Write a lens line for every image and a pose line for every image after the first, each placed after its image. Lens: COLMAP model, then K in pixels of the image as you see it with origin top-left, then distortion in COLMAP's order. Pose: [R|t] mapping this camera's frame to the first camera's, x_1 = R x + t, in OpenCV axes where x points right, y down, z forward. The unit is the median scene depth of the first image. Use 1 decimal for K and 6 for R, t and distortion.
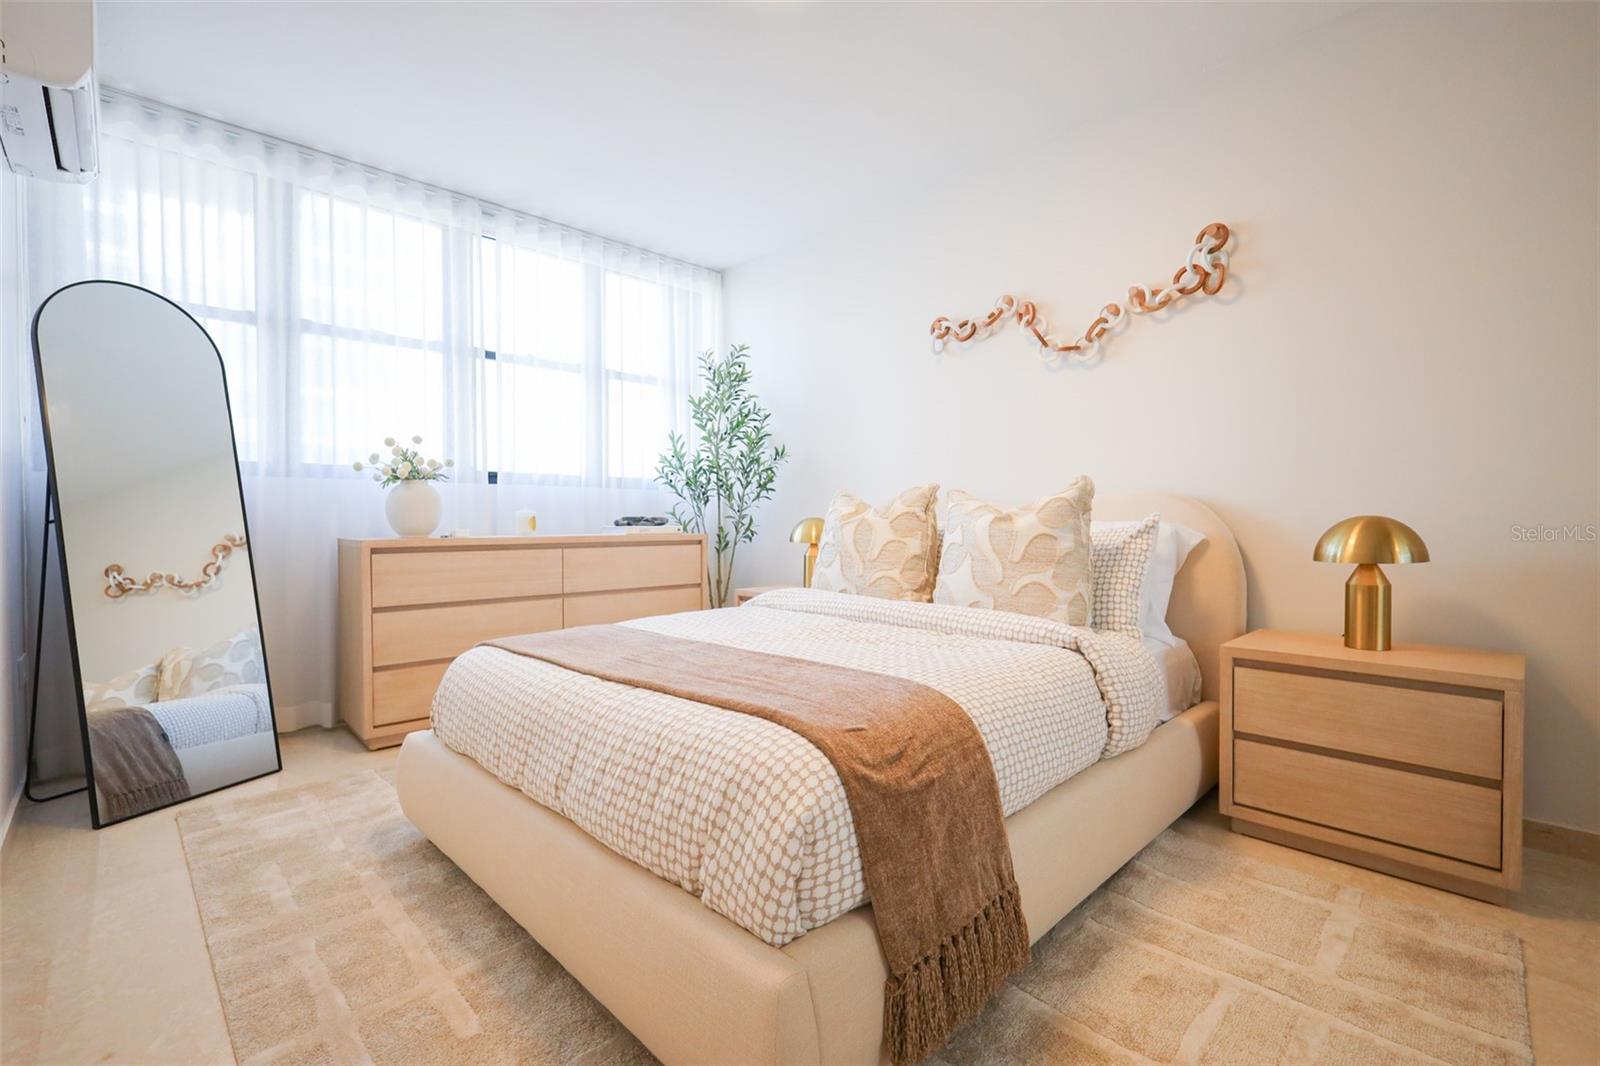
lens RADIAL K [[696.9, 0, 793.4], [0, 696.9, 532.5], [0, 0, 1]] dist [0.002504, 0.000127]
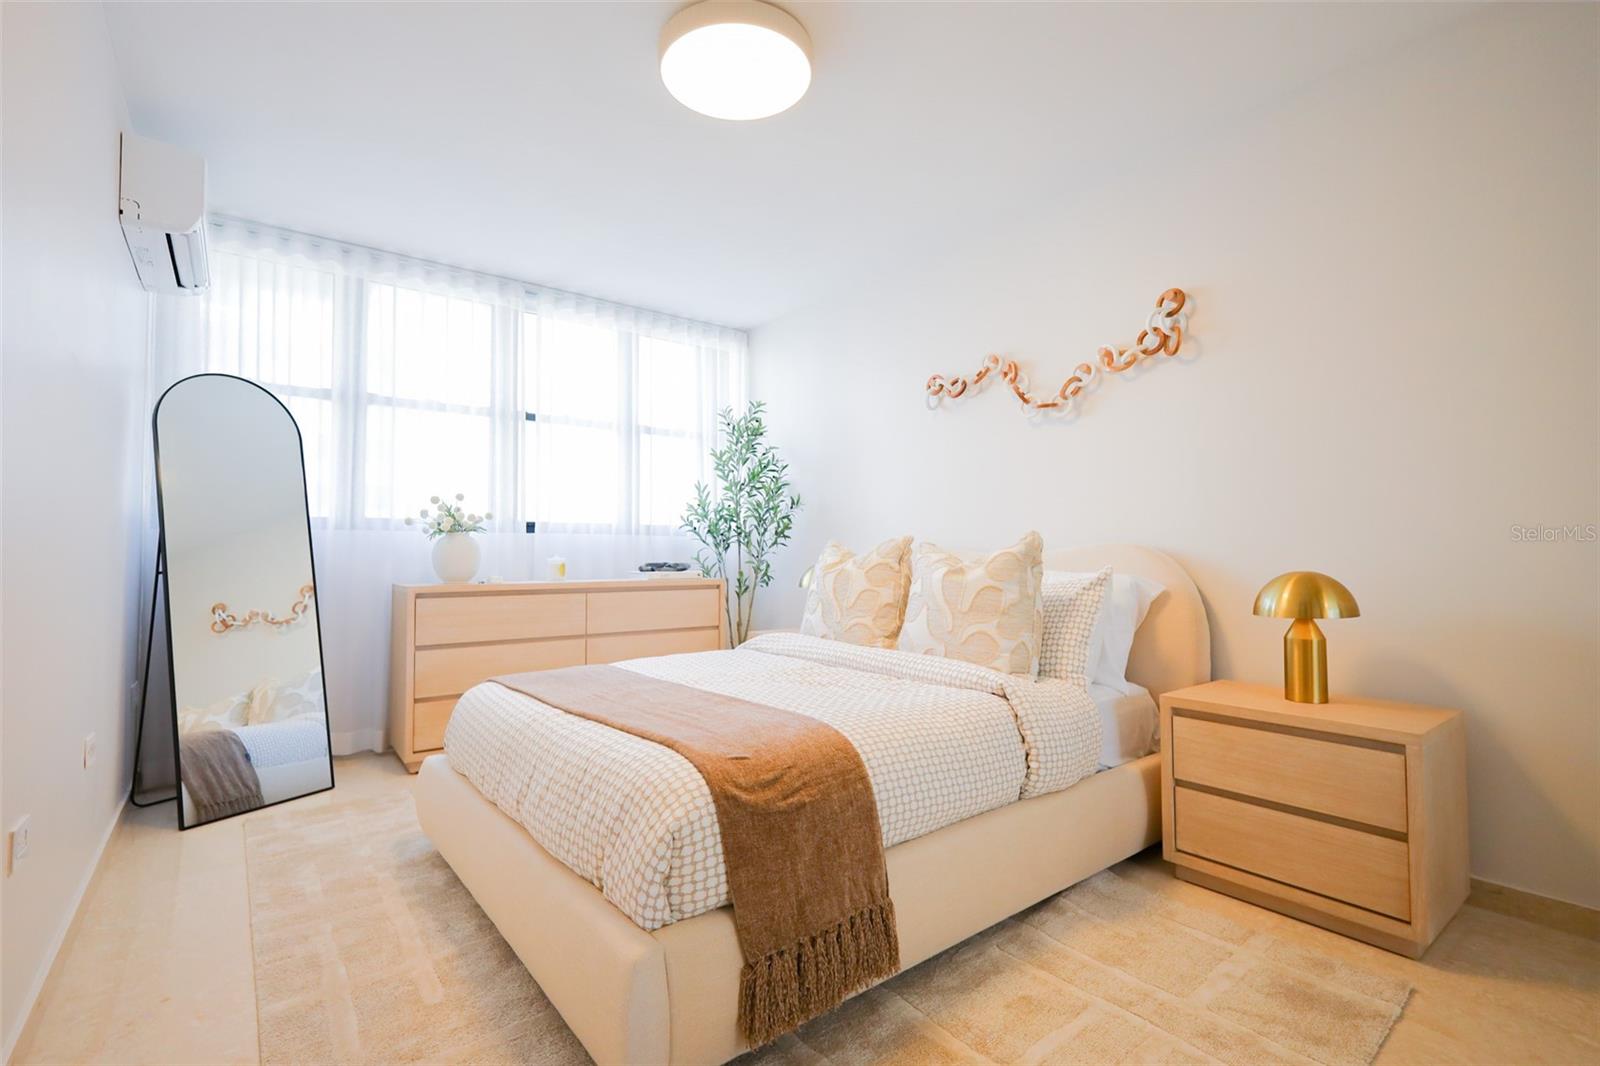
lens RADIAL K [[720.7, 0, 800.0], [0, 720.7, 533.0], [0, 0, 1]] dist [0.005973, 0.000325]
pose [[0.993977, -0.003534, -0.109530, 0.176326], [-0.001774, 0.998830, -0.048326, -0.023956], [0.109572, 0.048229, 0.992808, -0.128295]]
